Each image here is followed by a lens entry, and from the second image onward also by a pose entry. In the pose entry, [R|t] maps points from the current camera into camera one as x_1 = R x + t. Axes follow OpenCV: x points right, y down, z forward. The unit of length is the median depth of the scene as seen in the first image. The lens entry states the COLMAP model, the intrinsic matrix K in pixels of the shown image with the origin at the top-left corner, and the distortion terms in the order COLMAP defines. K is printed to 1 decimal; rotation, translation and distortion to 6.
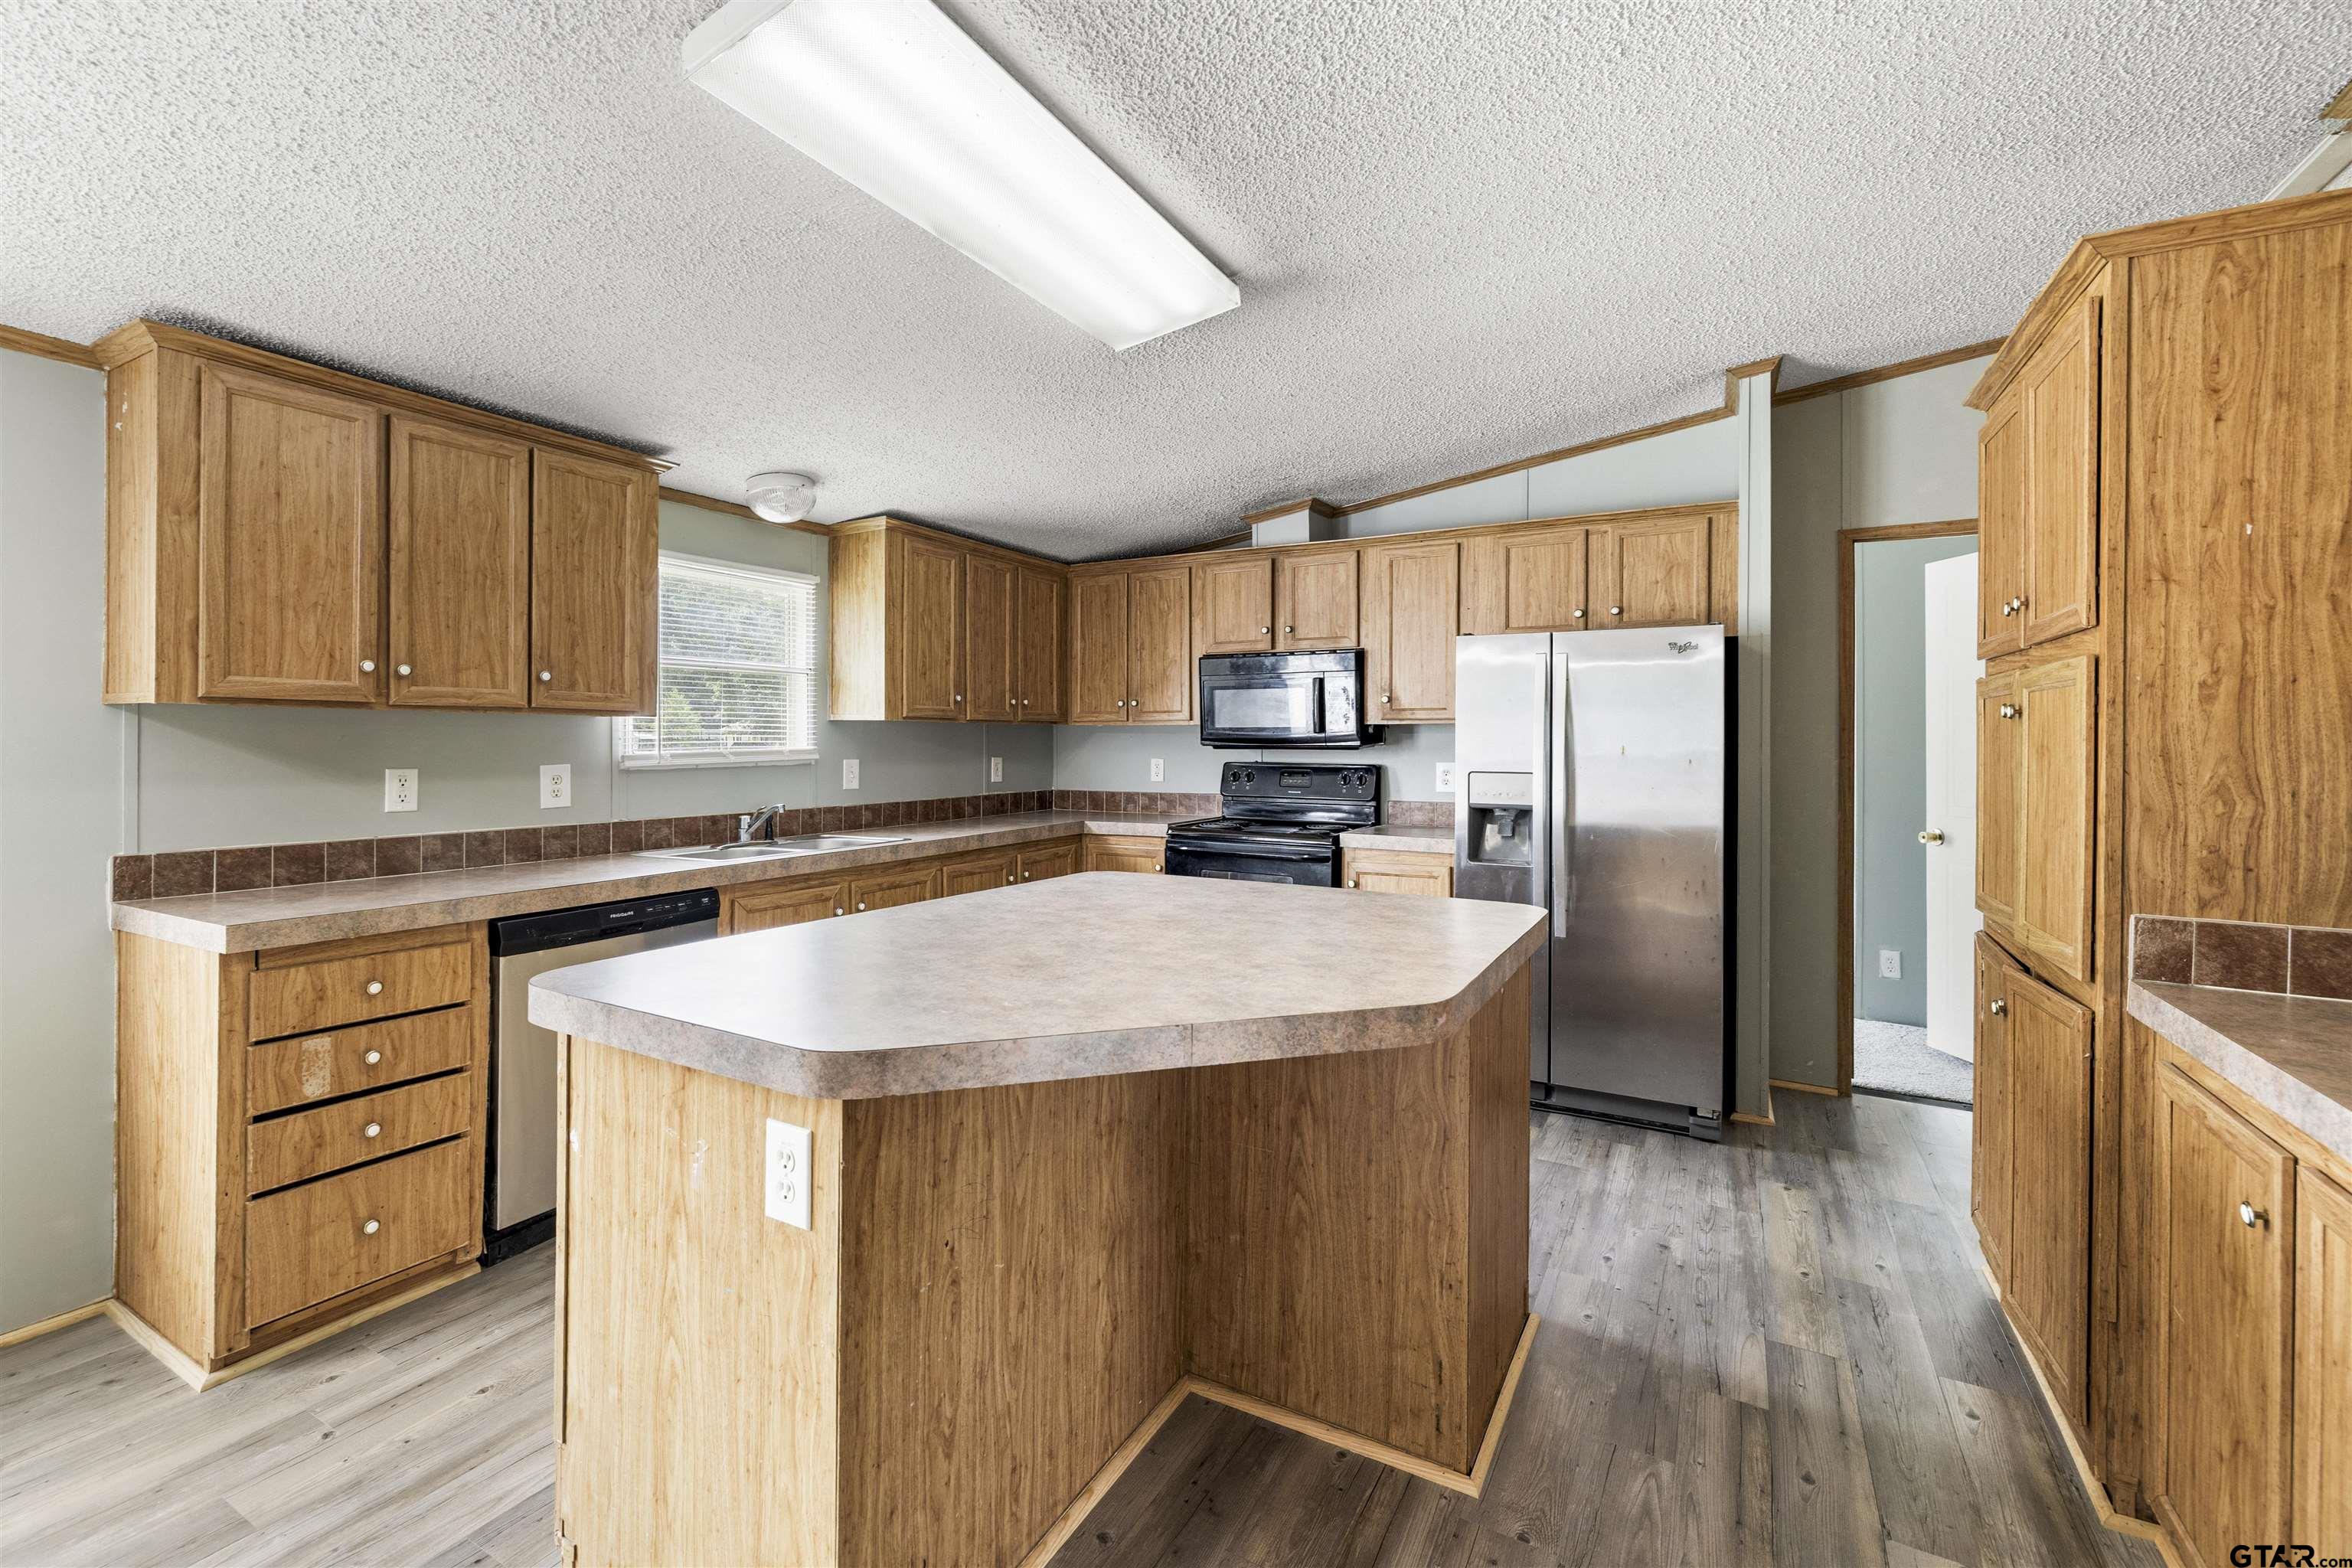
lens RADIAL K [[993.2, 0, 1169.7], [0, 993.2, 742.8], [0, 0, 1]] dist [0.002517, -0.000949]
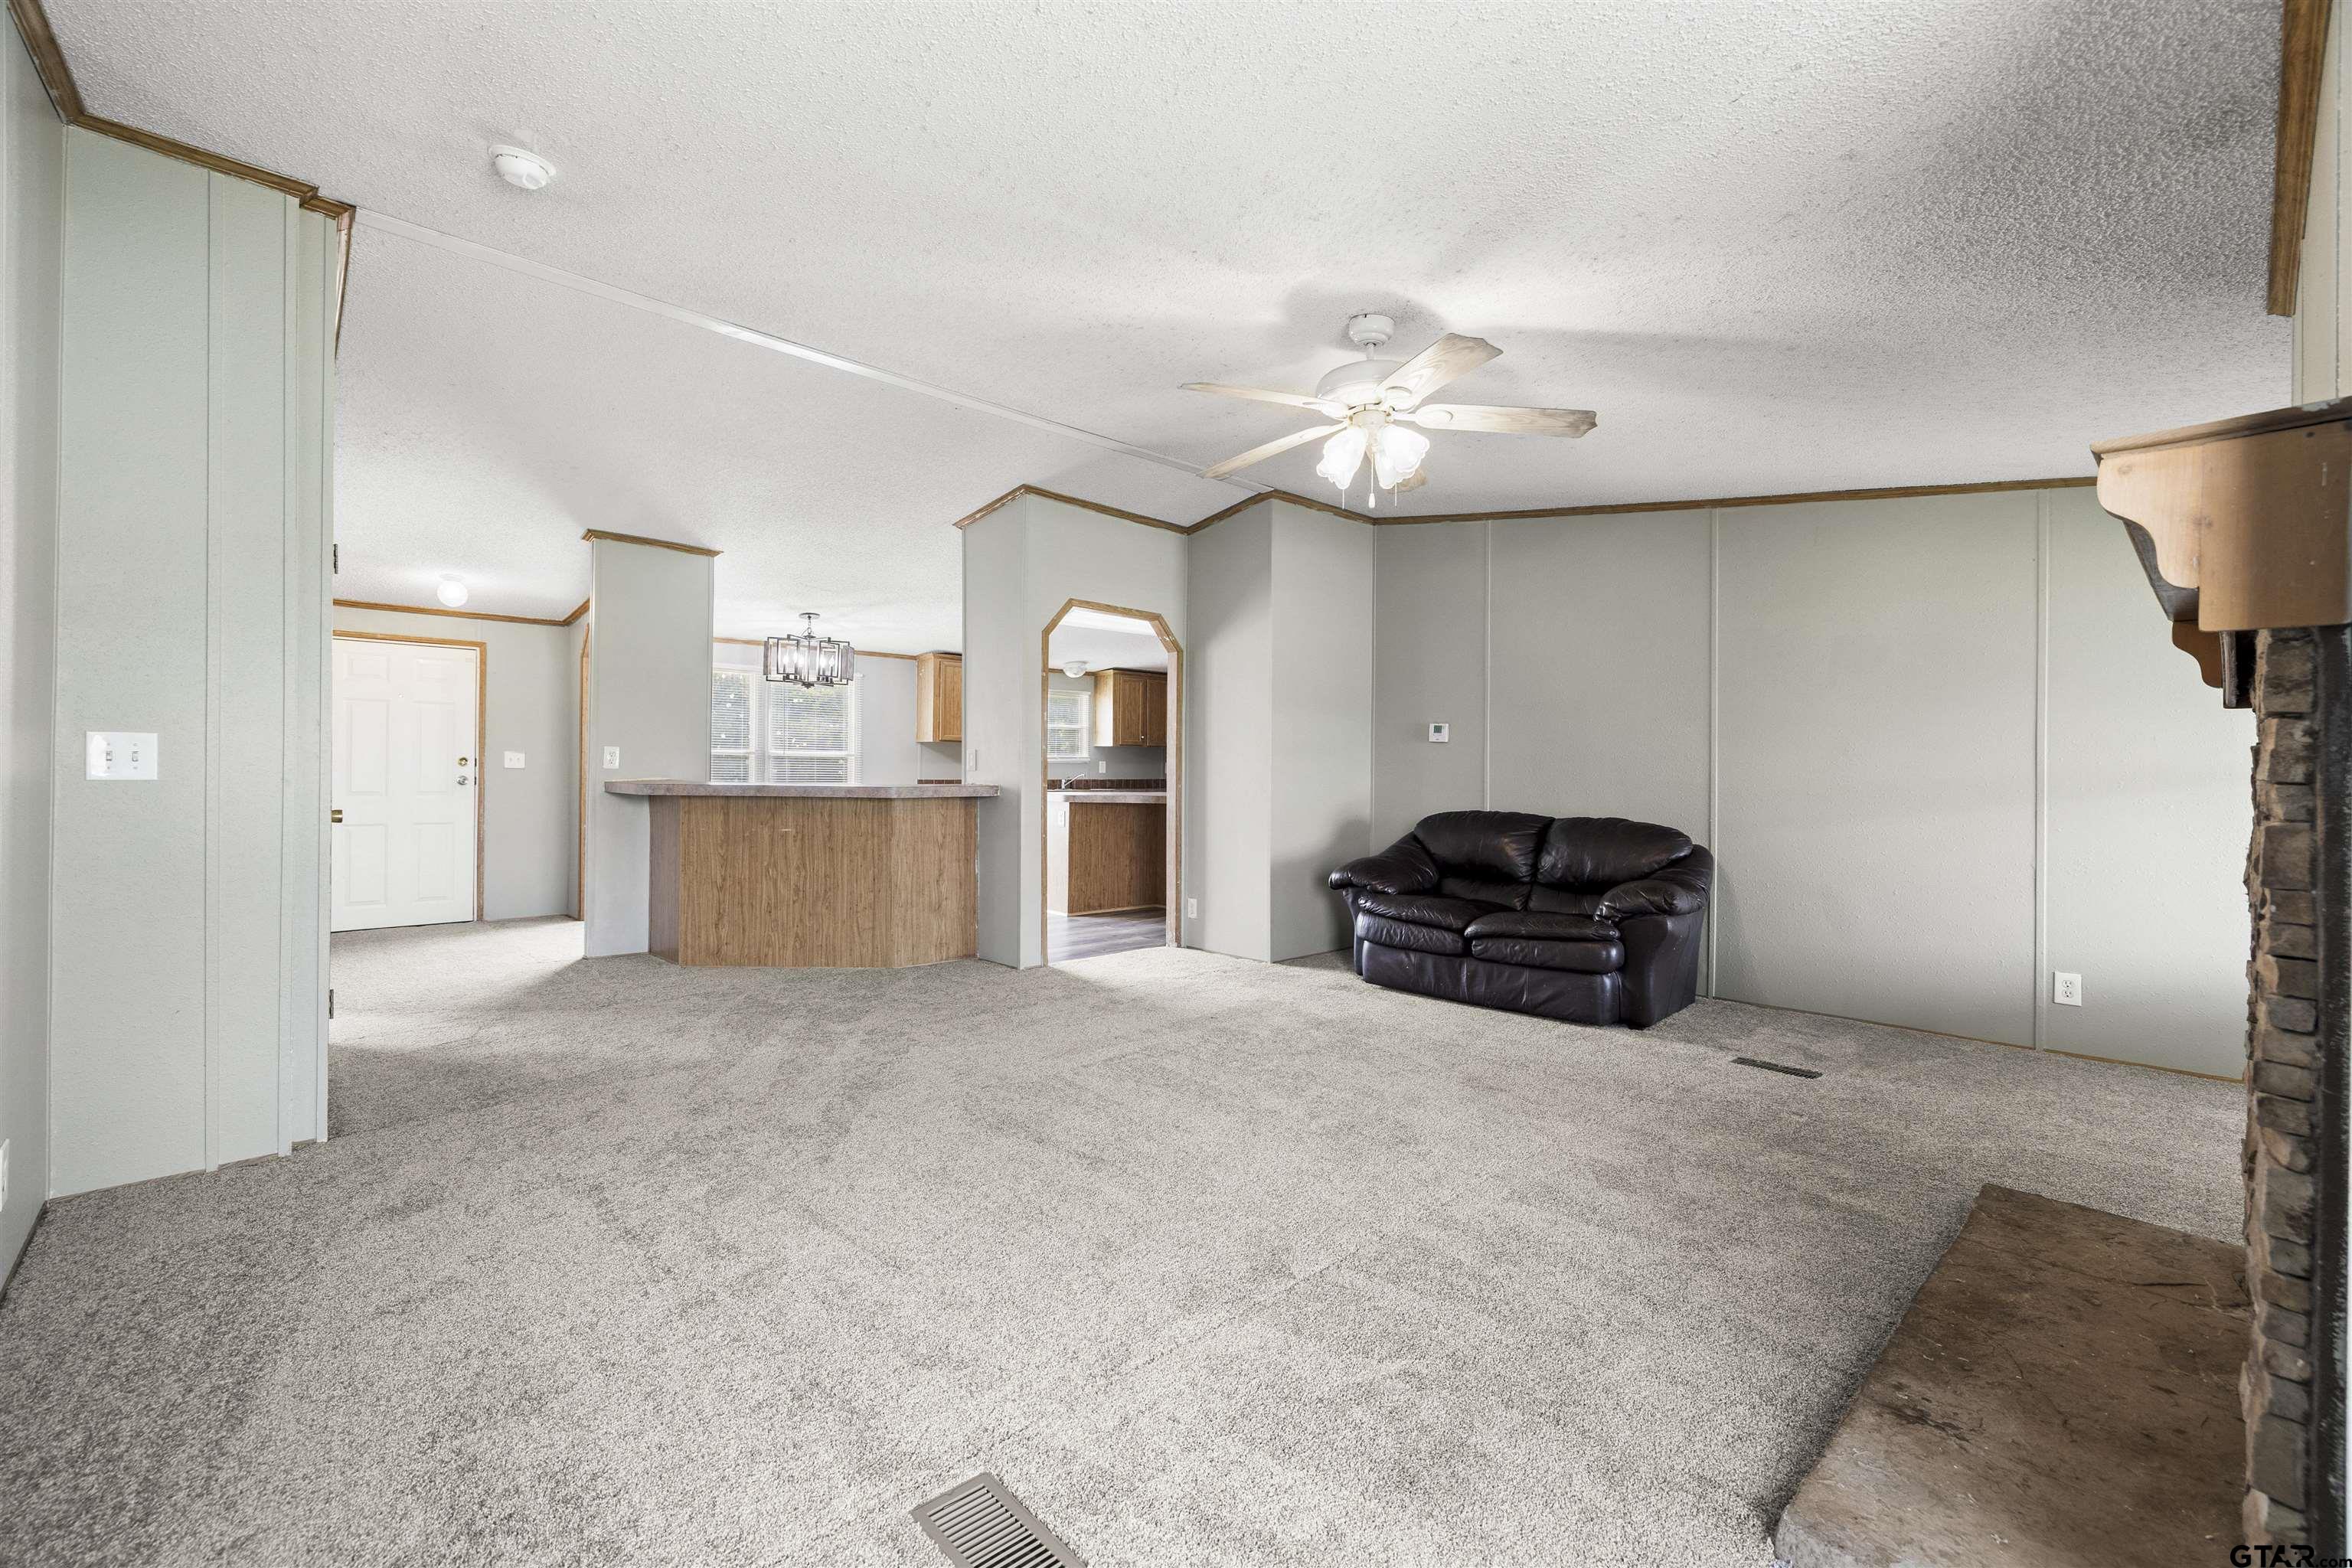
lens RADIAL K [[993.2, 0, 1184.5], [0, 993.2, 774.9], [0, 0, 1]] dist [0.002517, -0.000949]
pose [[0.952866, 0.003153, -0.303376, 0.739172], [-0.002817, 0.999995, 0.001546, 0.052791], [0.303380, -0.000619, 0.952870, -1.548103]]
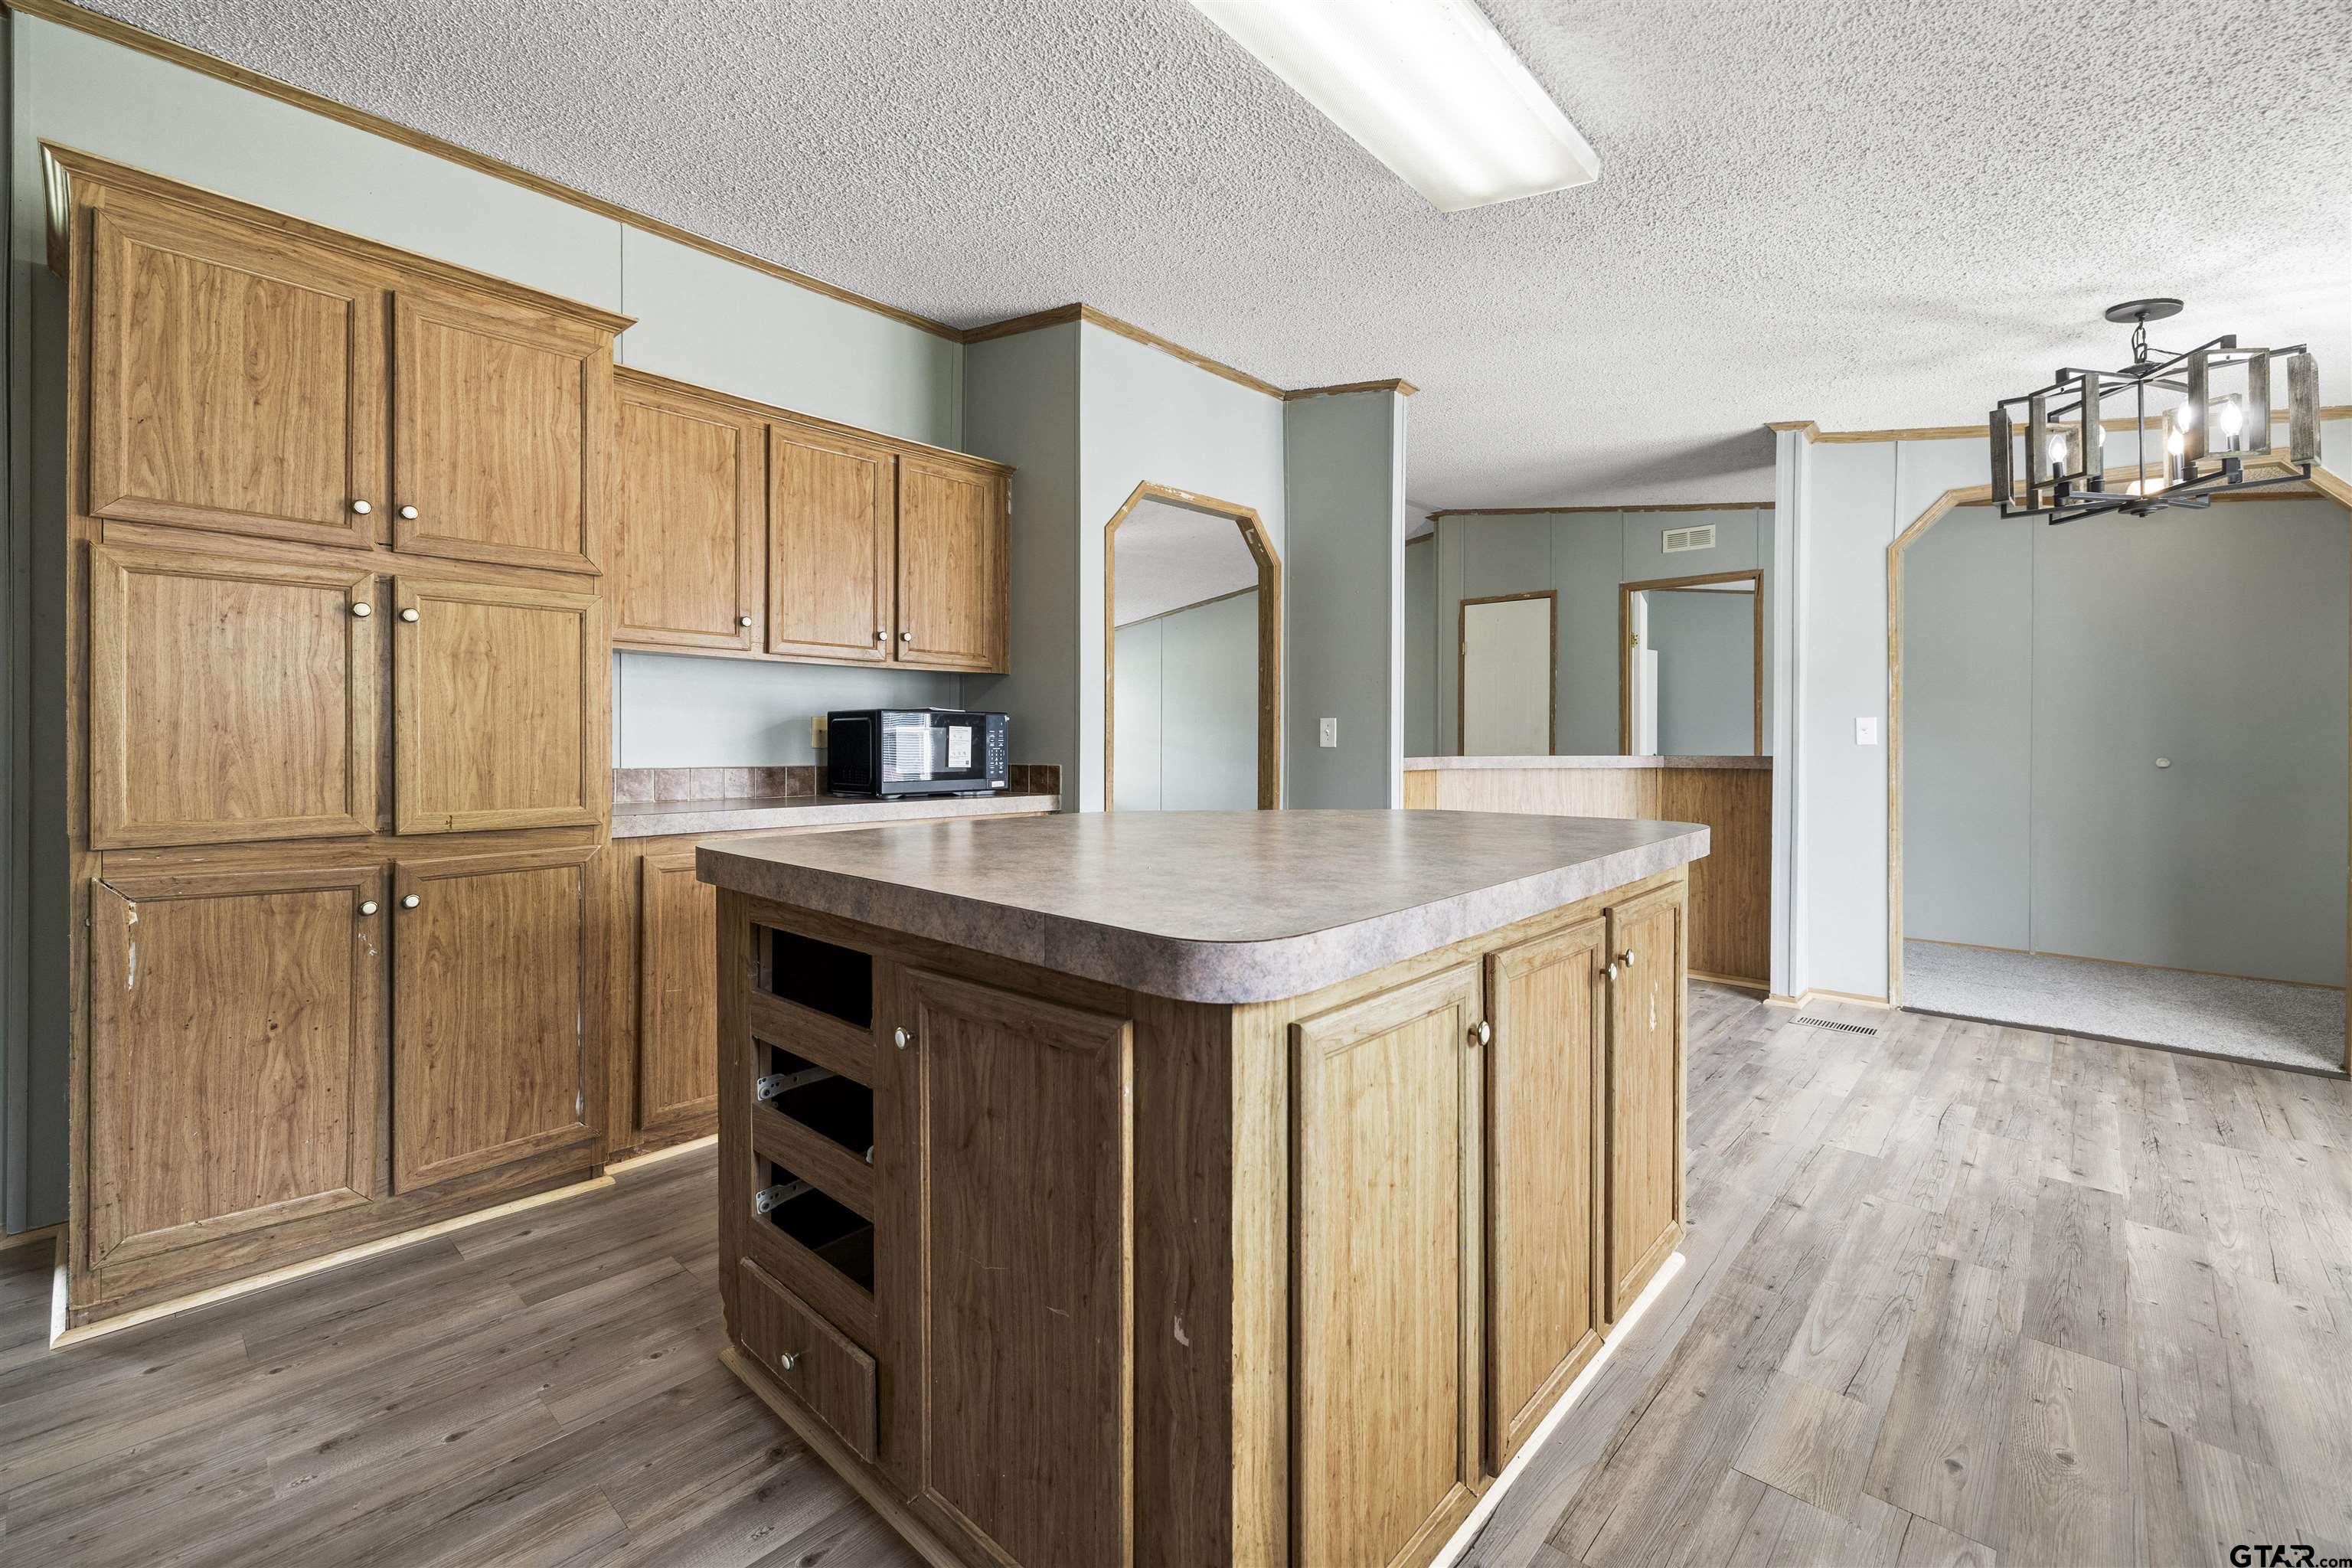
lens RADIAL K [[993.2, 0, 1173.9], [0, 993.2, 740.3], [0, 0, 1]] dist [0.002517, -0.000949]
pose [[-0.974574, -0.012632, 0.223709, -0.091623], [-0.011525, 0.999914, 0.006255, 0.047107], [-0.223769, 0.003518, -0.974636, 1.012684]]
